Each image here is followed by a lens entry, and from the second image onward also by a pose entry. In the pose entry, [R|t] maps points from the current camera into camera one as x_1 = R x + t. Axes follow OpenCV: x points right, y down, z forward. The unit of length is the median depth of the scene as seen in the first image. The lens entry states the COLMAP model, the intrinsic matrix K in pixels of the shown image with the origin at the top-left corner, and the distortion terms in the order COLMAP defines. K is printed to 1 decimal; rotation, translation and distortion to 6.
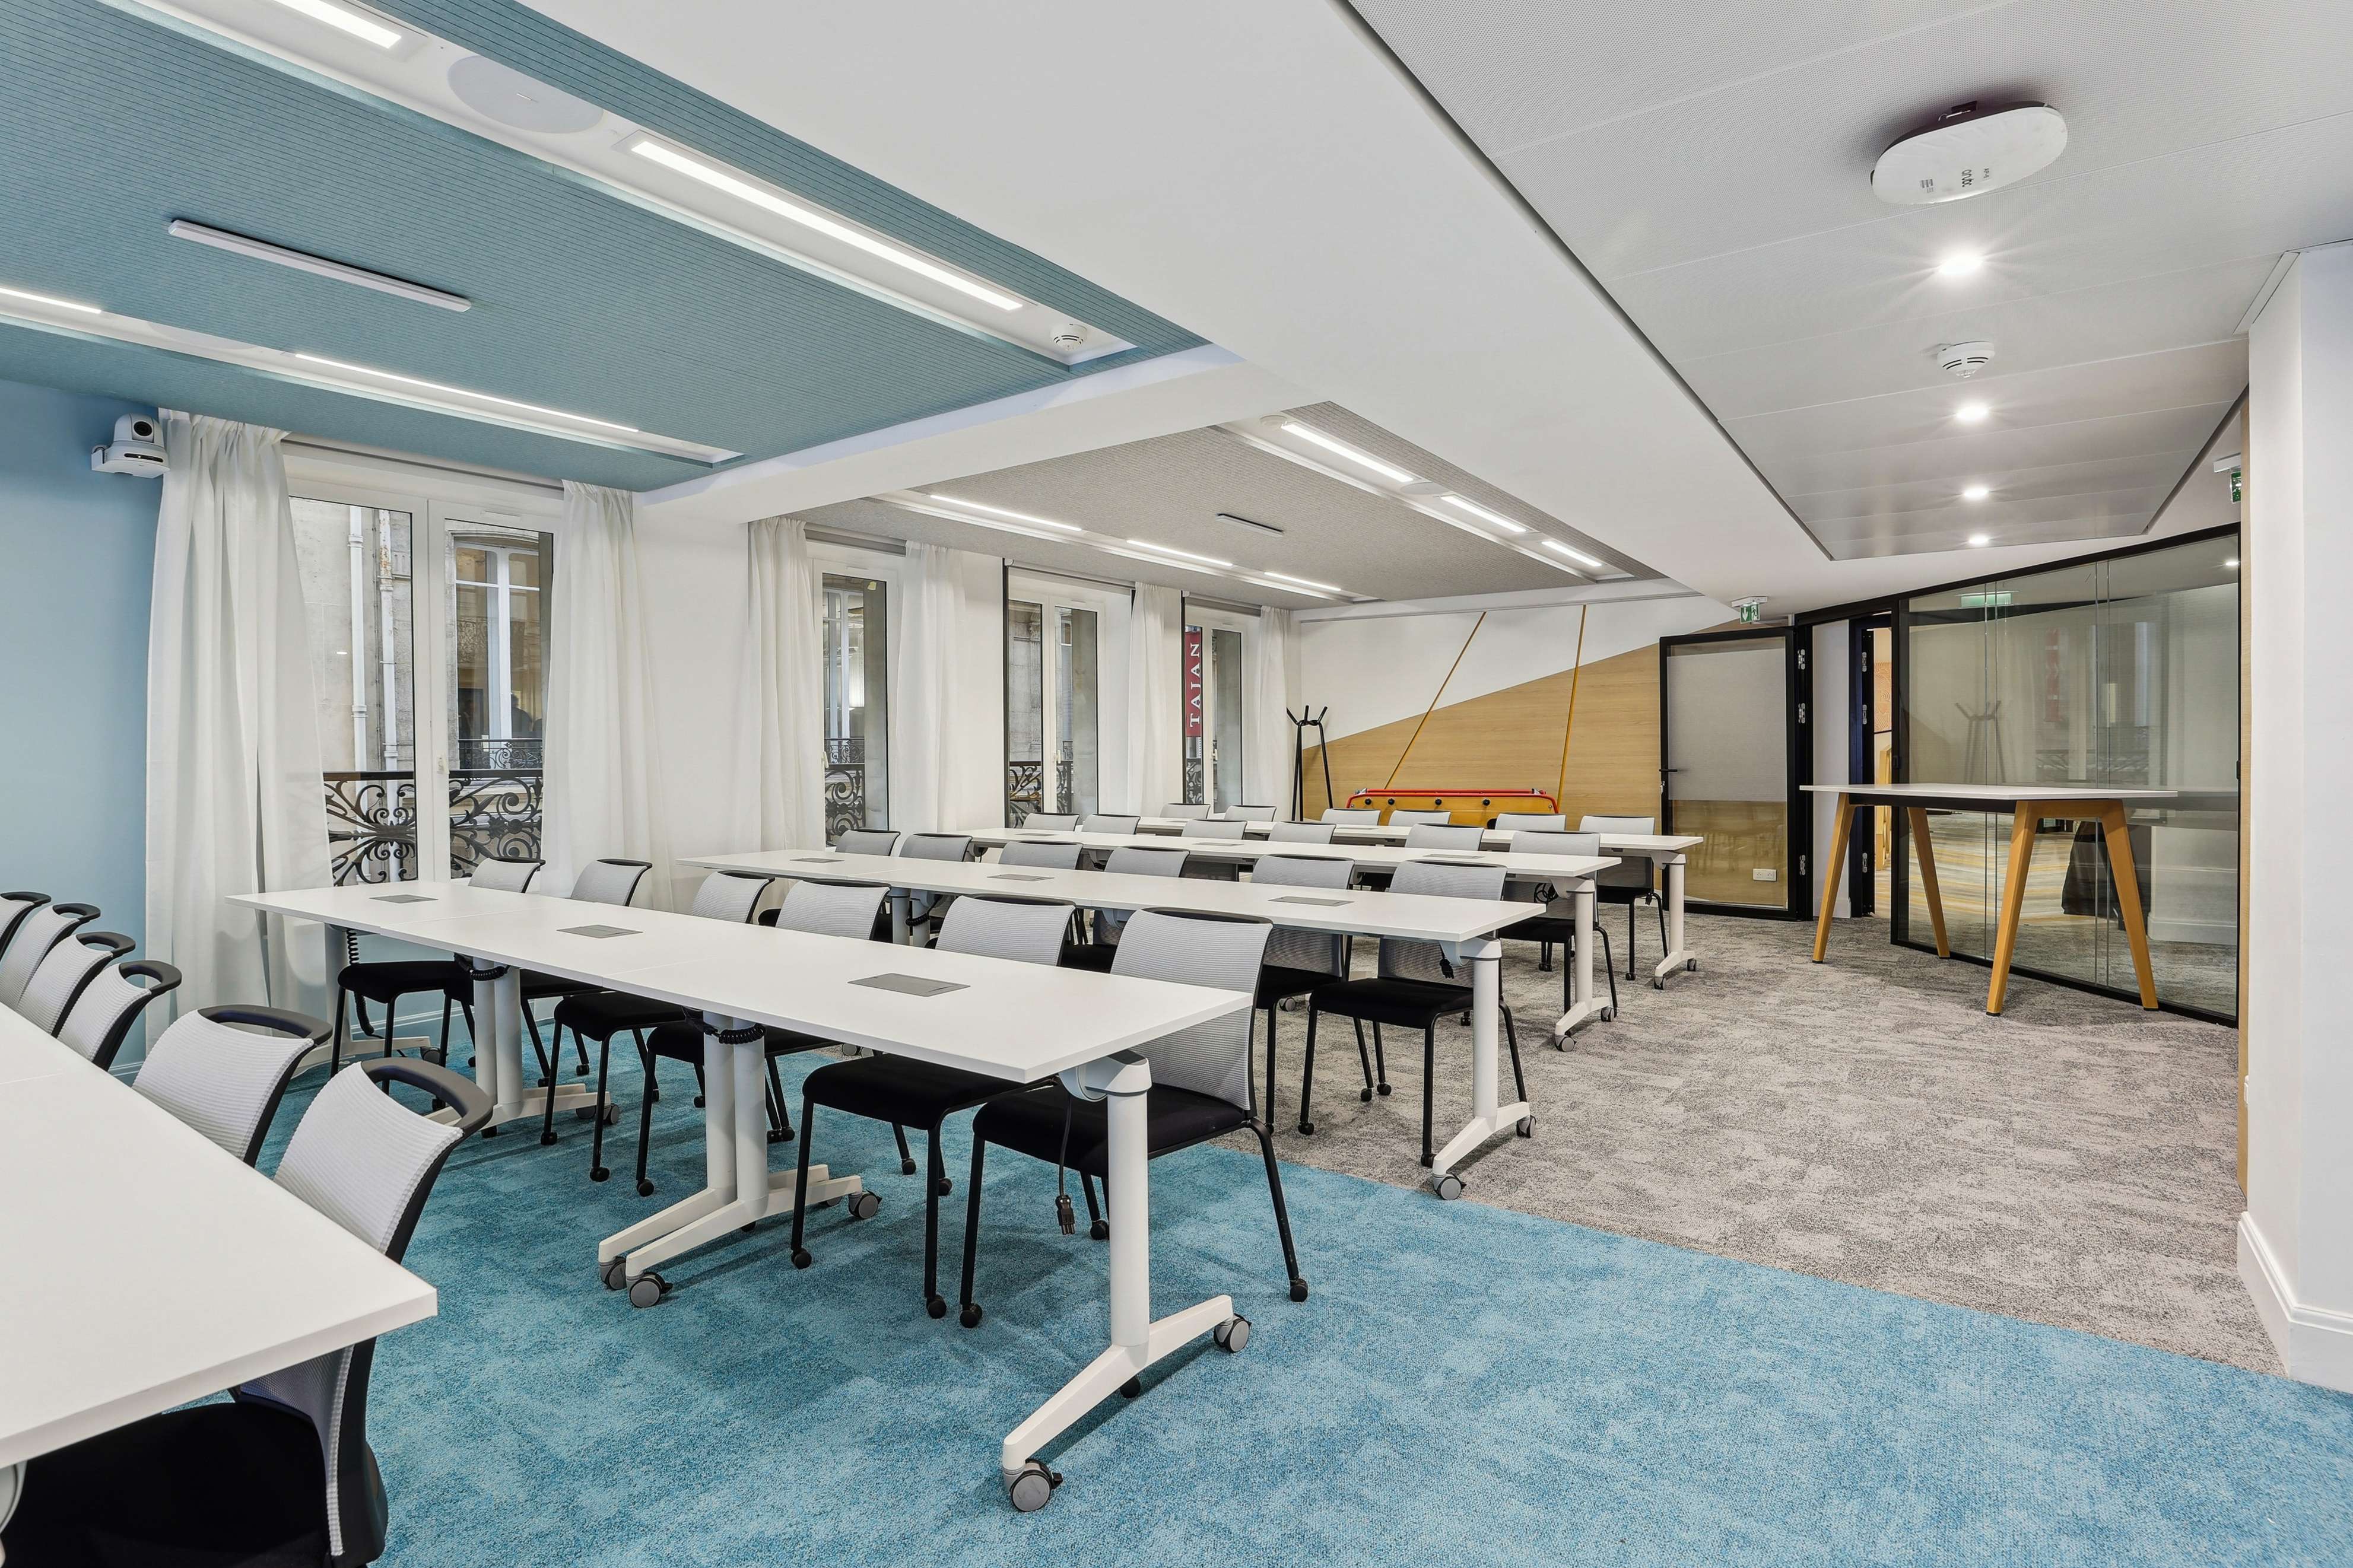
lens RADIAL K [[1171.3, 0, 1176.5], [0, 1171.3, 784.0], [0, 0, 1]] dist [-0.000150, -0.000043]
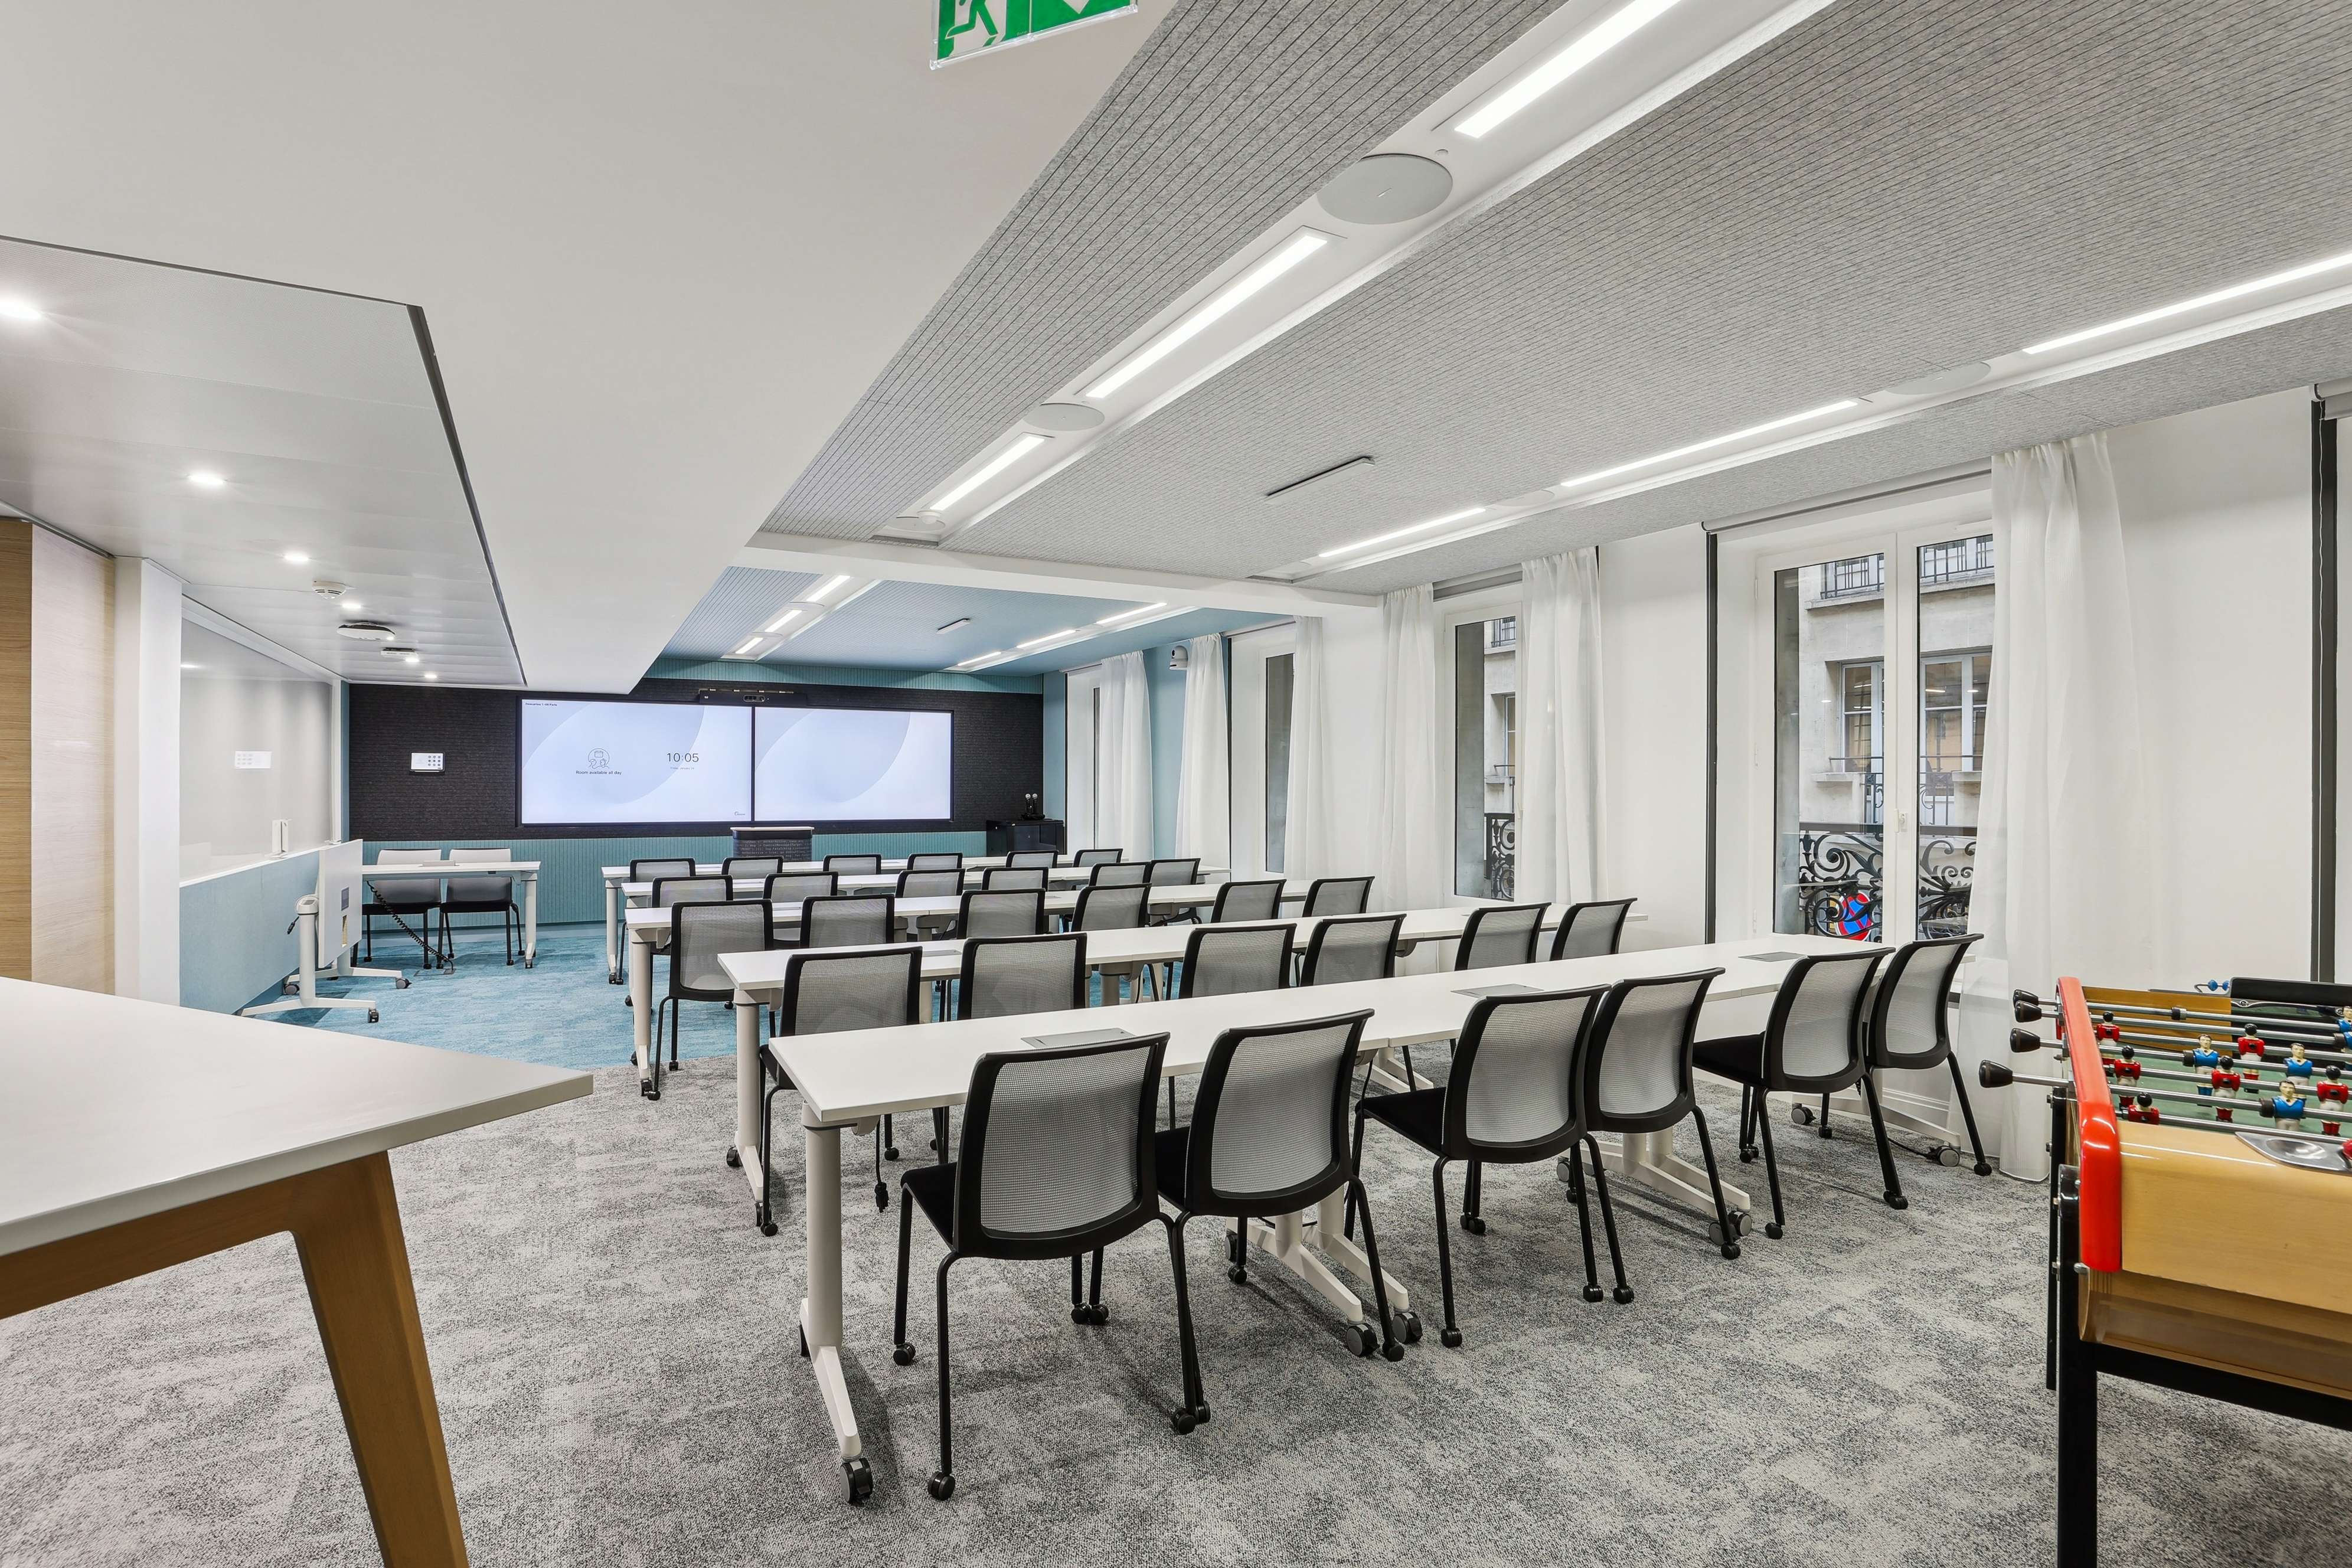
lens RADIAL K [[1134.1, 0, 1176.0], [0, 1134.1, 784.0], [0, 0, 1]] dist [-0.000417, 0.000019]
pose [[-0.445776, 0.004019, -0.895135, 1.073602], [-0.018104, 0.999745, 0.013504, -0.082169], [0.894961, 0.022226, -0.445590, 1.900737]]
